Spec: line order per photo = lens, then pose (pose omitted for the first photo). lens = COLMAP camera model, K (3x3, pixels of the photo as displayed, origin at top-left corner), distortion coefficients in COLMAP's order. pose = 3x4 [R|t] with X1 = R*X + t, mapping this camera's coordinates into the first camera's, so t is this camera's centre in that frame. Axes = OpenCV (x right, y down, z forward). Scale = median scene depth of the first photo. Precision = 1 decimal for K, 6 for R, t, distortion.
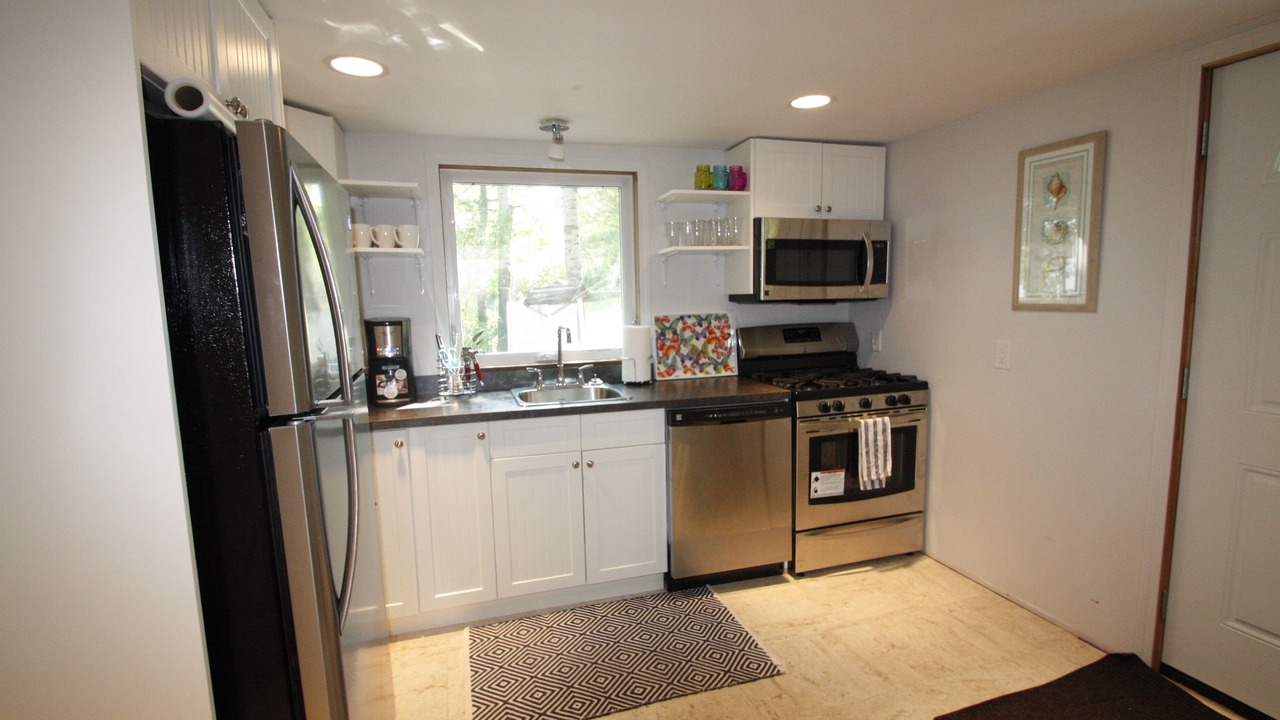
lens RADIAL K [[600.9, 0, 651.7], [0, 600.9, 367.6], [0, 0, 1]] dist [0.022874, -0.021594]
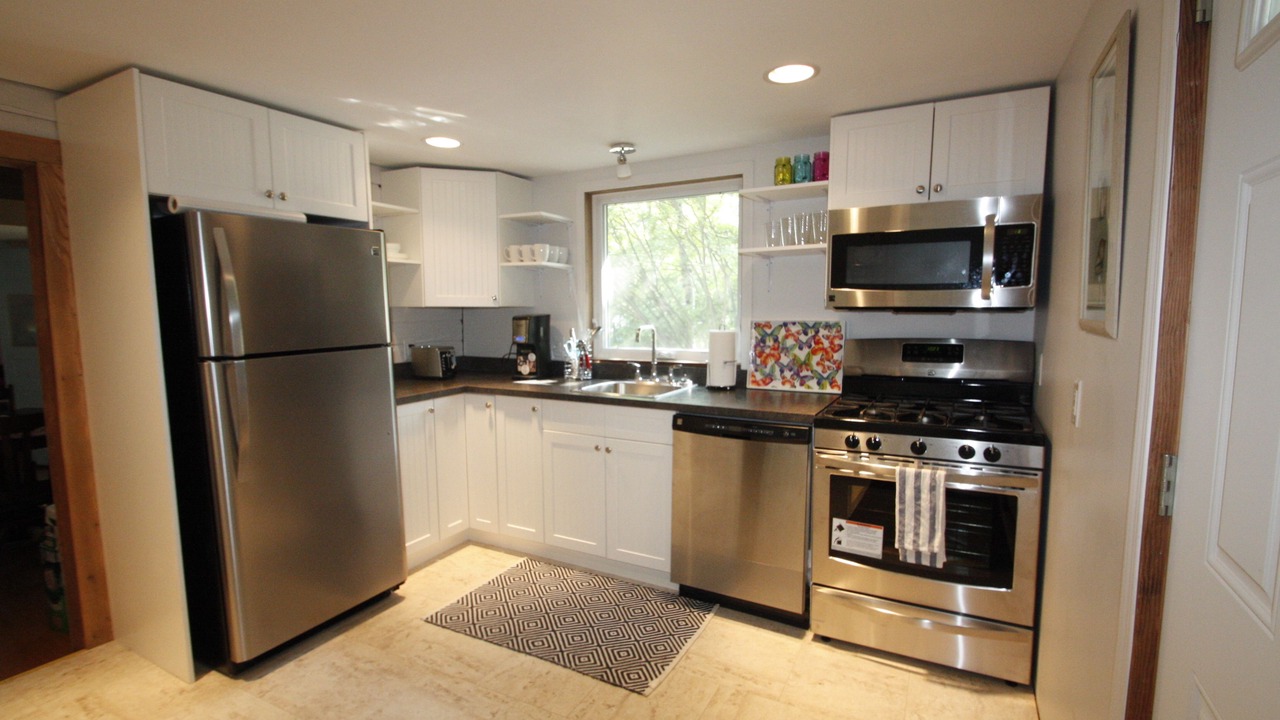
lens RADIAL K [[600.9, 0, 651.7], [0, 600.9, 367.6], [0, 0, 1]] dist [0.022874, -0.021594]
pose [[0.697766, 0.091162, -0.710501, 0.595905], [-0.094333, 0.994925, 0.035014, -0.031261], [0.710087, 0.042592, 0.702824, 0.217549]]
